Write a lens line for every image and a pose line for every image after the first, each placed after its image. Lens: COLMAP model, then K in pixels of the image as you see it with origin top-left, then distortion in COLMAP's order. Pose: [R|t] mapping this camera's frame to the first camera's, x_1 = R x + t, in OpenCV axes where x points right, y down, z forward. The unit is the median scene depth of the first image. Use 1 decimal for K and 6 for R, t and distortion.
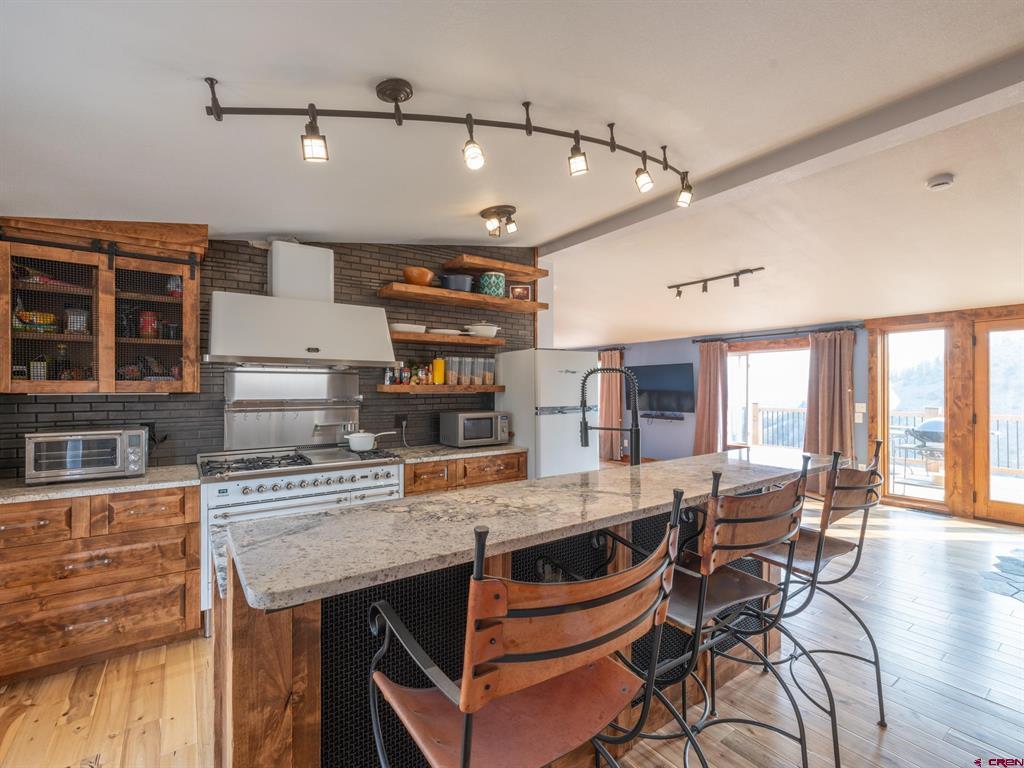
lens RADIAL K [[469.9, 0, 512.4], [0, 469.9, 386.2], [0, 0, 1]] dist [-0.007435, 0.002282]
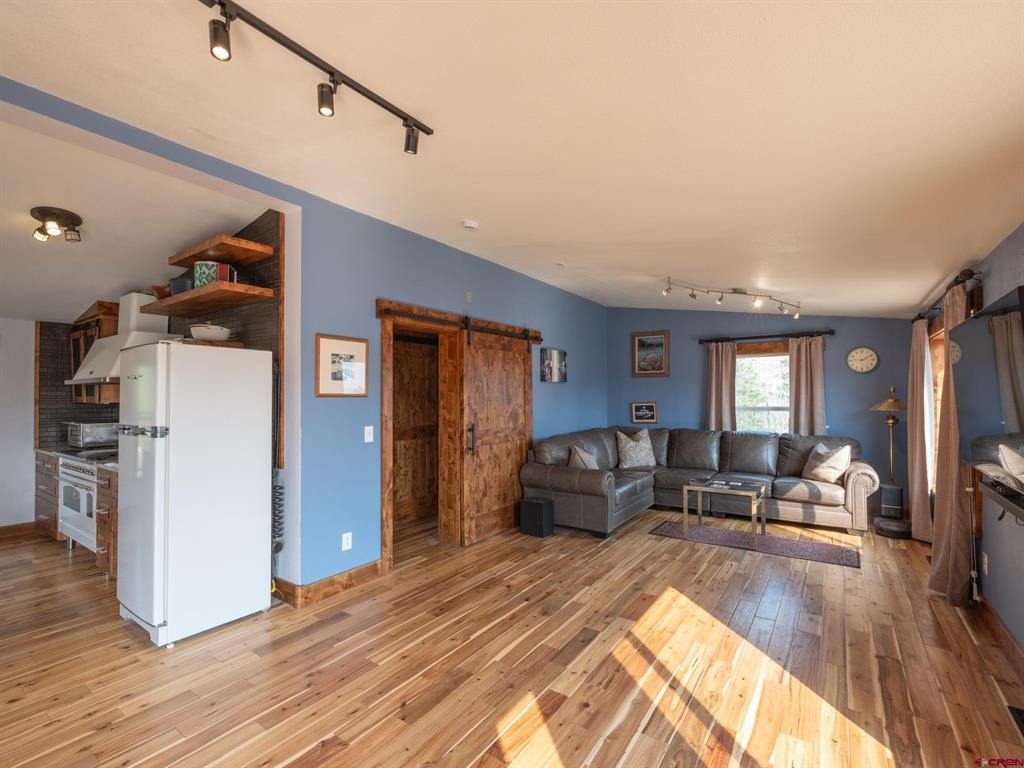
lens RADIAL K [[469.9, 0, 507.2], [0, 469.9, 388.8], [0, 0, 1]] dist [-0.007435, 0.002282]
pose [[0.324970, -0.018753, -0.945538, 1.167898], [0.009824, 0.999816, -0.016453, 0.005467], [0.945673, -0.003943, 0.325095, 1.567464]]
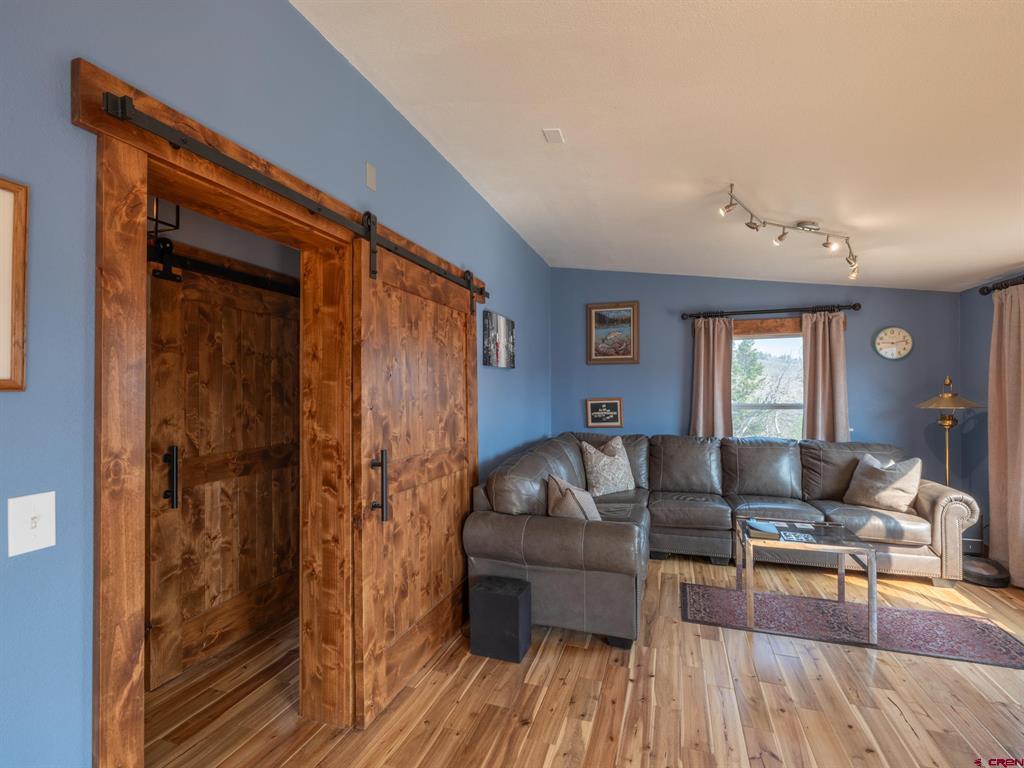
lens RADIAL K [[469.9, 0, 512.9], [0, 469.9, 386.8], [0, 0, 1]] dist [-0.007435, 0.002282]
pose [[0.578357, -0.012964, -0.815680, 0.432068], [0.011060, 0.999906, -0.008050, 0.007283], [0.815708, -0.004365, 0.578447, 1.703263]]
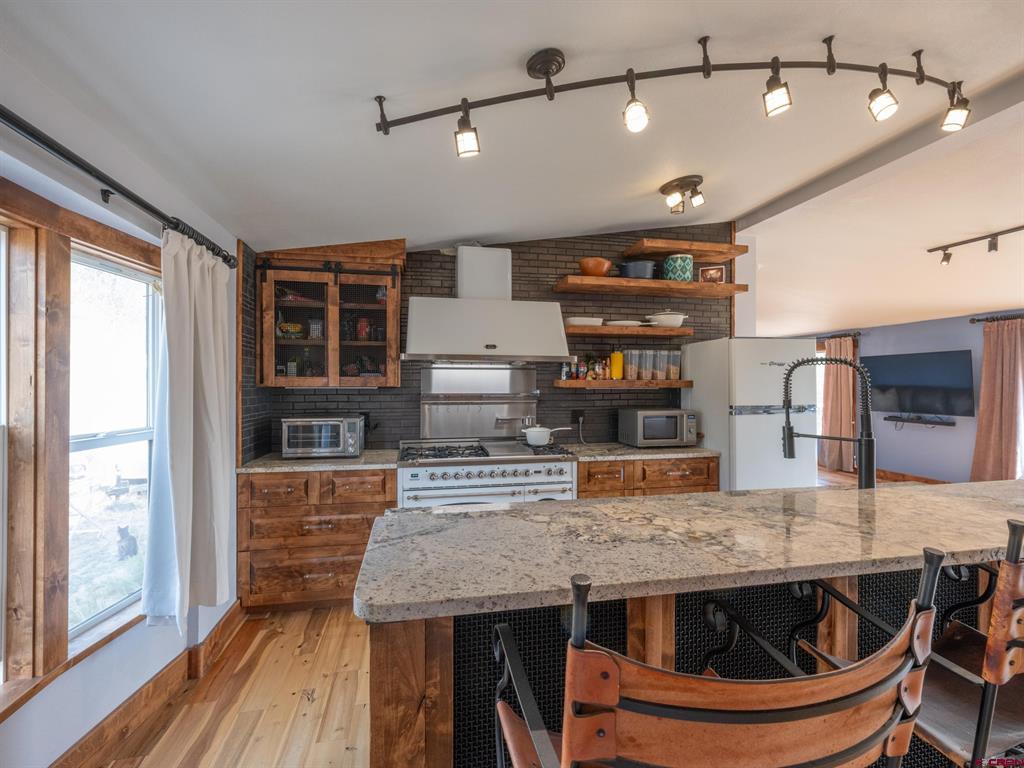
lens RADIAL K [[469.9, 0, 501.0], [0, 469.9, 381.5], [0, 0, 1]] dist [-0.007435, 0.002282]
pose [[0.912142, 0.000532, -0.409874, 0.021715], [-0.000055, 0.999999, 0.001175, -0.000819], [0.409874, -0.001049, 0.912142, 0.051621]]
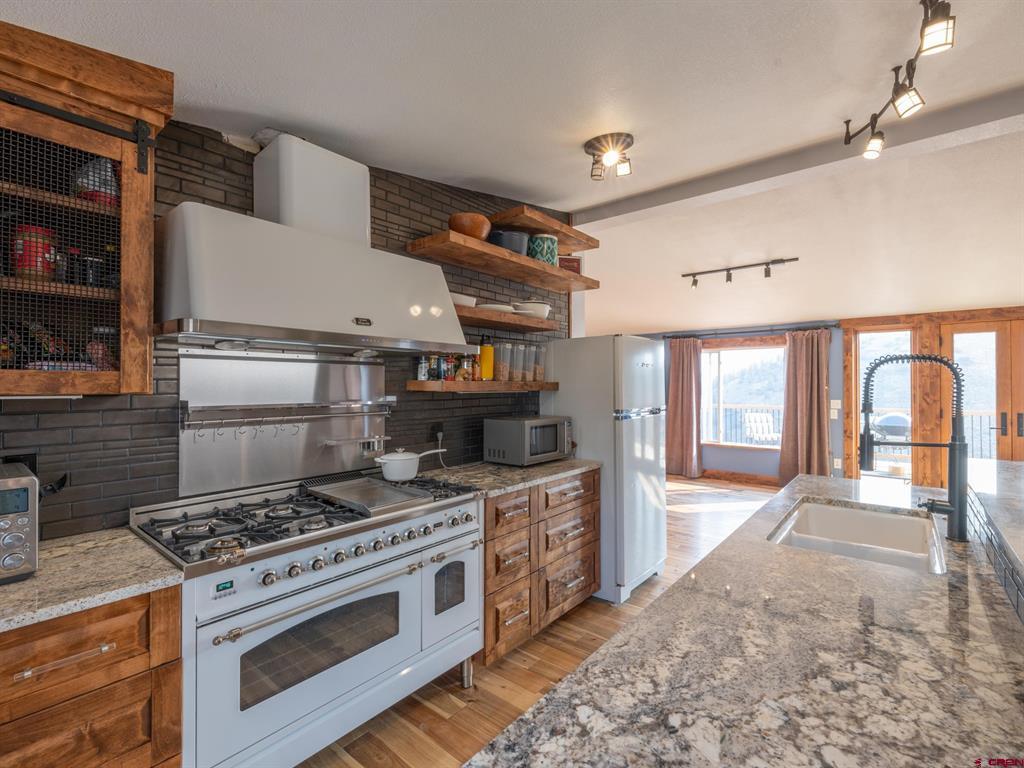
lens RADIAL K [[469.9, 0, 522.8], [0, 469.9, 381.8], [0, 0, 1]] dist [-0.007435, 0.002282]
pose [[0.960499, 0.002004, 0.278277, -0.360230], [-0.000969, 0.999992, -0.003856, 0.001441], [-0.278282, 0.003434, 0.960493, 0.334859]]
